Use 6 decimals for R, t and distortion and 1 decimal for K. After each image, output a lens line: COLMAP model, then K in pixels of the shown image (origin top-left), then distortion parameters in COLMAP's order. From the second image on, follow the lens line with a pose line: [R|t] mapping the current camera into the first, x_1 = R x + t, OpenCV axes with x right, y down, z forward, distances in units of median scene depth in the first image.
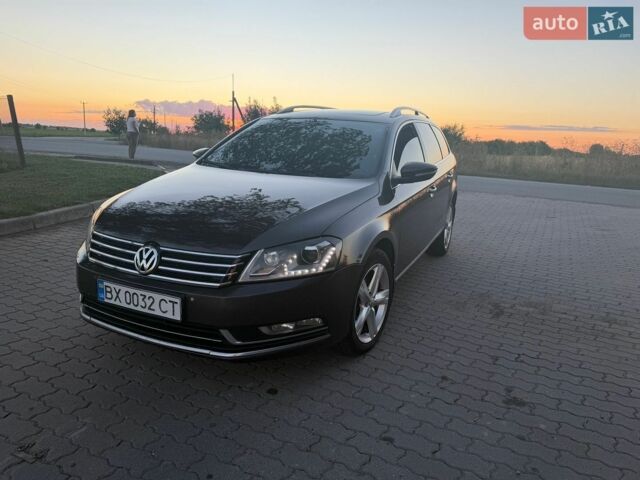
lens RADIAL K [[453.8, 0, 316.8], [0, 453.8, 241.7], [0, 0, 1]] dist [0.023012, -0.033213]
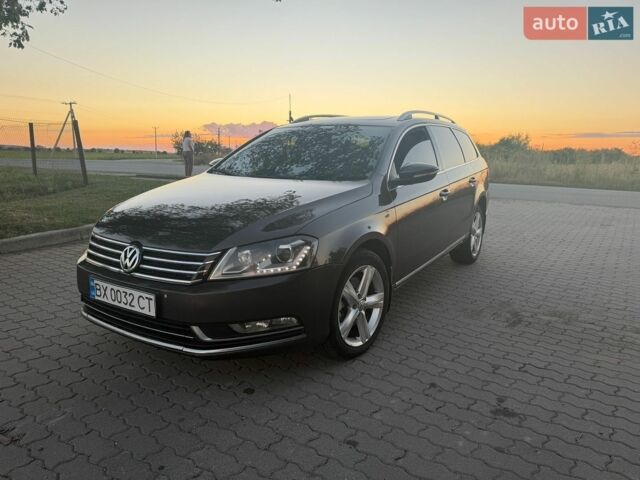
lens RADIAL K [[452.9, 0, 315.1], [0, 452.9, 236.7], [0, 0, 1]] dist [0.021334, -0.030543]
pose [[0.990713, -0.008207, -0.135720, 0.170429], [0.002134, 0.998992, -0.044831, 0.032995], [0.135951, 0.044125, 0.989732, 0.016173]]
